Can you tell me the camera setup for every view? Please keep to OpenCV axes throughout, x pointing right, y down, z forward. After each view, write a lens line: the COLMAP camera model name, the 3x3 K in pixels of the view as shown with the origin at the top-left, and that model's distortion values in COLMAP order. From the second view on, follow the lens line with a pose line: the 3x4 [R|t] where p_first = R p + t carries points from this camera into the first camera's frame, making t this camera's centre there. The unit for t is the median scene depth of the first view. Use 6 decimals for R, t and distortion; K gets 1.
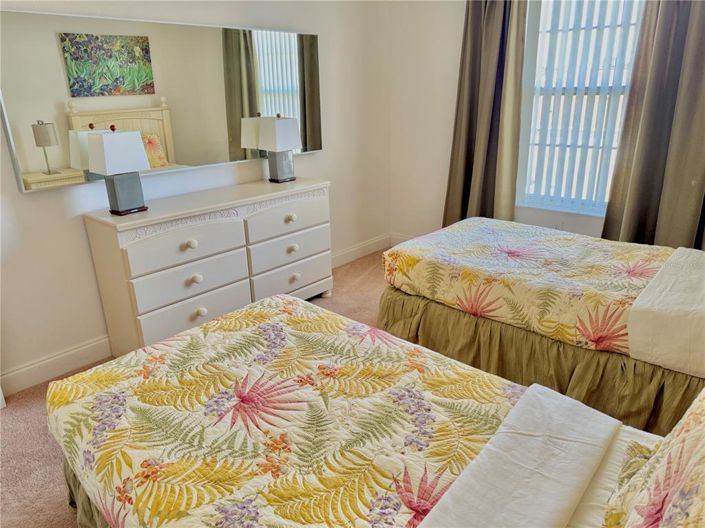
lens RADIAL K [[502.0, 0, 350.7], [0, 502.0, 262.7], [0, 0, 1]] dist [0.053149, -0.057743]
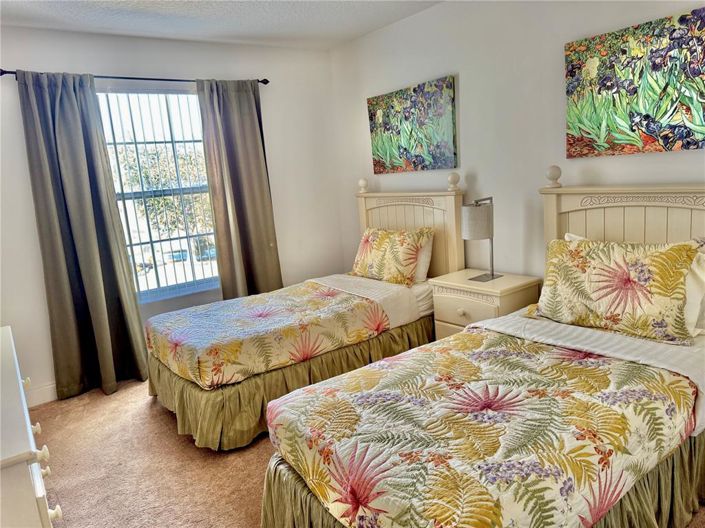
lens RADIAL K [[502.0, 0, 351.0], [0, 502.0, 261.4], [0, 0, 1]] dist [0.053149, -0.057743]
pose [[0.200464, -0.169194, 0.964981, -1.274139], [0.397327, 0.914375, 0.077781, -0.240816], [-0.895514, 0.367820, 0.250525, 0.811976]]
